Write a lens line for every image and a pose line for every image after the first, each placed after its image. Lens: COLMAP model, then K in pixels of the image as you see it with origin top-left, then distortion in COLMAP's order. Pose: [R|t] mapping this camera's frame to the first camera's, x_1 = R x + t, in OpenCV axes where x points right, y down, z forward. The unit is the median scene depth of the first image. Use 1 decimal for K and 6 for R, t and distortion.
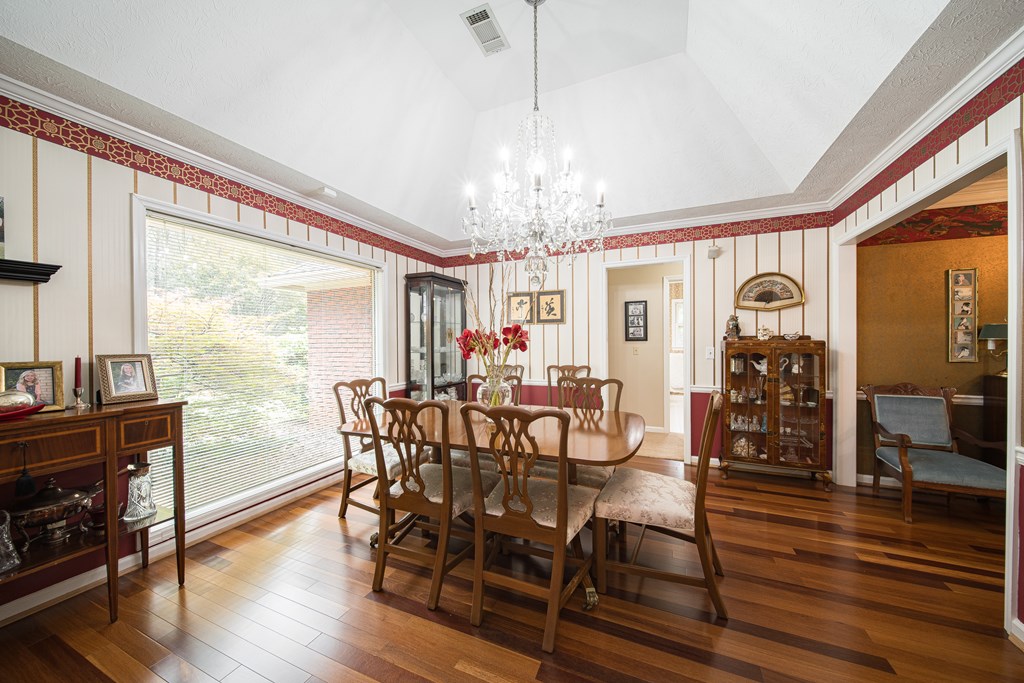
lens RADIAL K [[355.8, 0, 516.4], [0, 355.8, 342.2], [0, 0, 1]] dist [-0.001112, -0.000213]
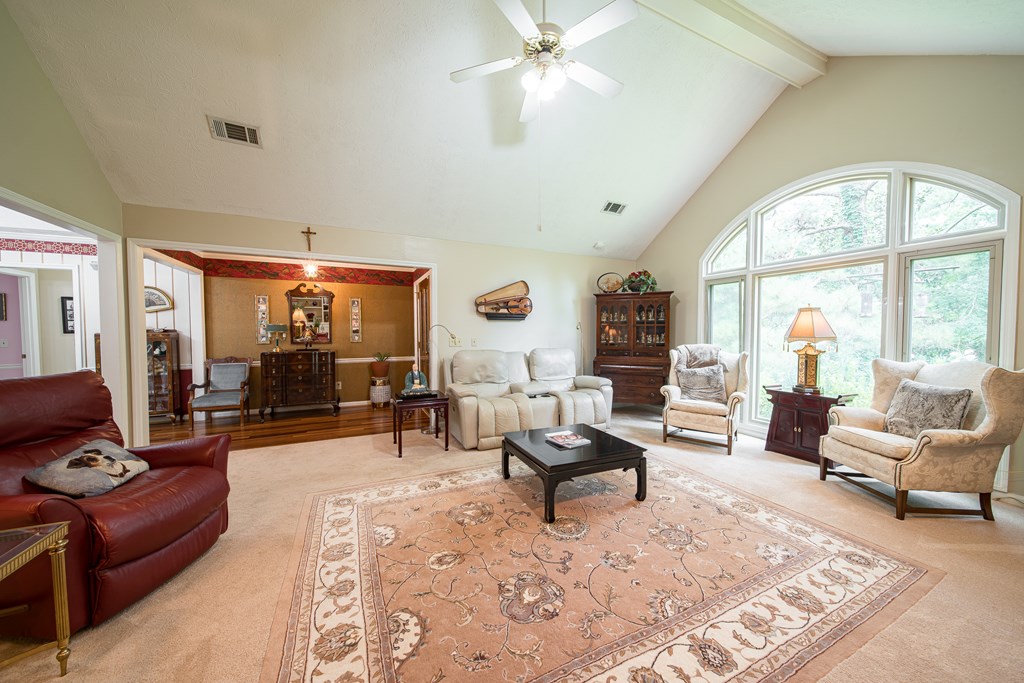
lens RADIAL K [[355.8, 0, 516.4], [0, 355.8, 342.2], [0, 0, 1]] dist [-0.001112, -0.000213]
pose [[0.664218, -0.022851, 0.747190, 0.622565], [0.004983, 0.999646, 0.026141, 0.003048], [-0.747523, -0.013640, 0.664096, -1.102358]]
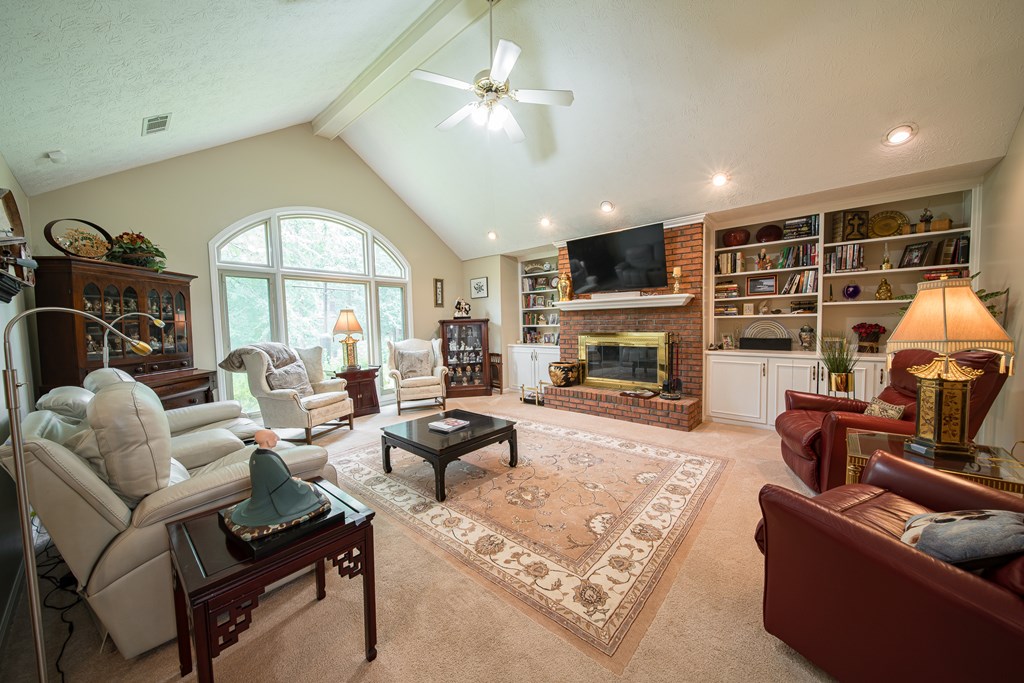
lens RADIAL K [[355.8, 0, 516.4], [0, 355.8, 342.2], [0, 0, 1]] dist [-0.001112, -0.000213]
pose [[-0.956432, 0.007936, 0.291849, 0.899086], [0.026262, 0.997917, 0.058929, -0.001804], [-0.290773, 0.064026, -0.954647, 0.163075]]
